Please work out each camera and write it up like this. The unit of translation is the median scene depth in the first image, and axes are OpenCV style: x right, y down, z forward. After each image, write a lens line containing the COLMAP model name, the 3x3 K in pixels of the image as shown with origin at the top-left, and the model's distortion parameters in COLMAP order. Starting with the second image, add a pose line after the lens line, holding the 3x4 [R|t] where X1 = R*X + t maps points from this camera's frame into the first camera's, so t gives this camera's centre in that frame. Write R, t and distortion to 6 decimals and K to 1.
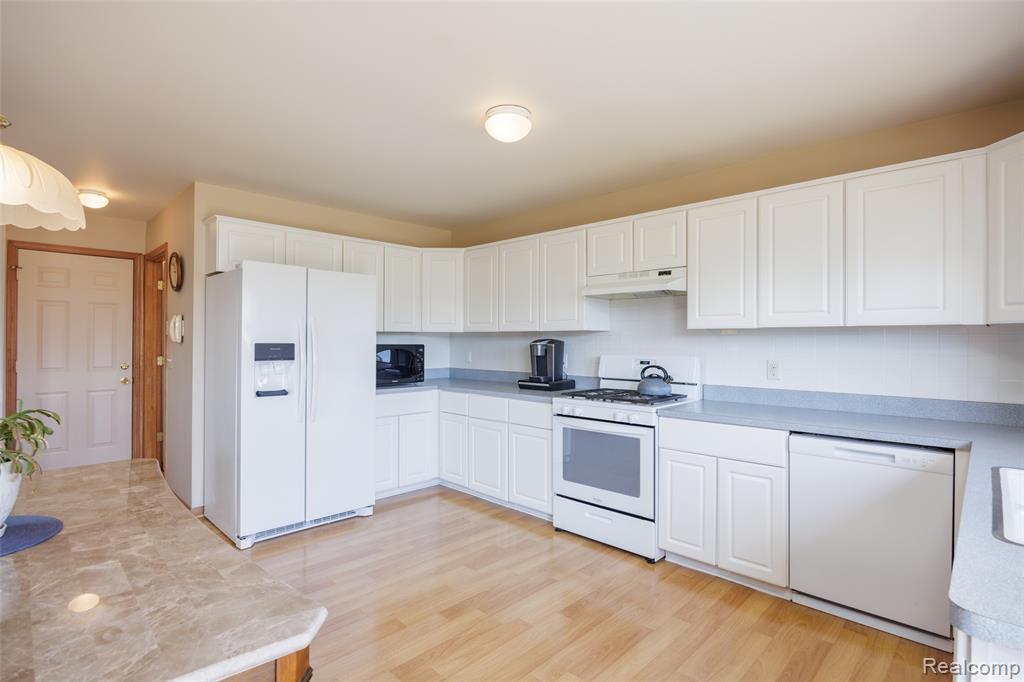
lens RADIAL K [[509.9, 0, 511.4], [0, 509.9, 337.6], [0, 0, 1]] dist [-0.005125, -0.000146]
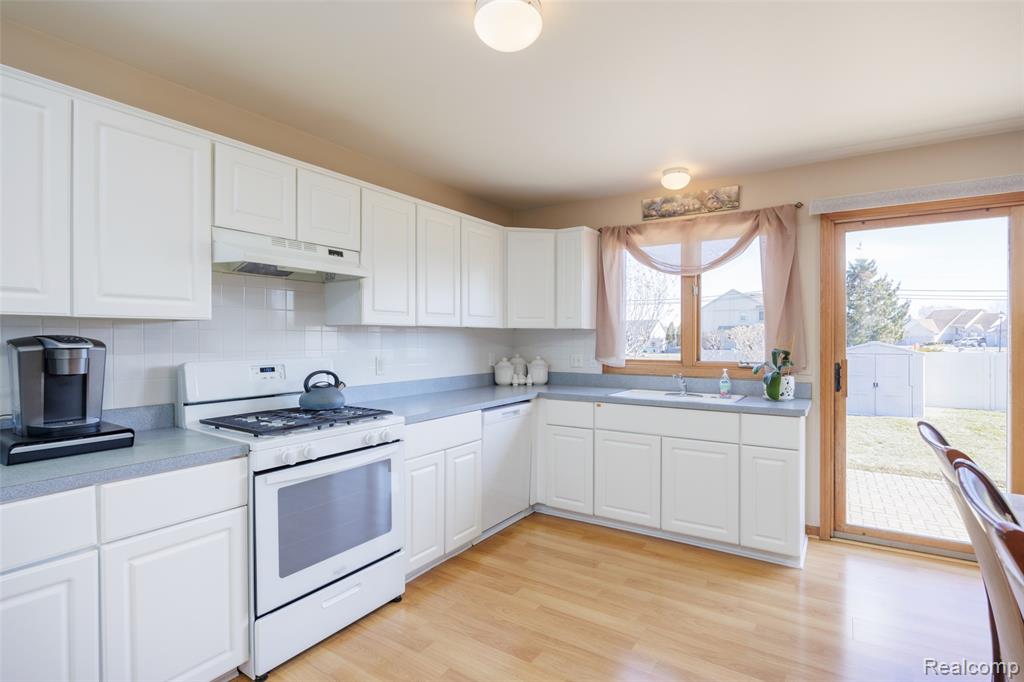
lens RADIAL K [[509.9, 0, 515.4], [0, 509.9, 340.4], [0, 0, 1]] dist [-0.005125, -0.000146]
pose [[-0.197894, -0.012752, 0.980140, -0.531928], [-0.012078, 0.999871, 0.010570, -0.001985], [-0.980149, -0.009746, -0.198023, 0.875322]]
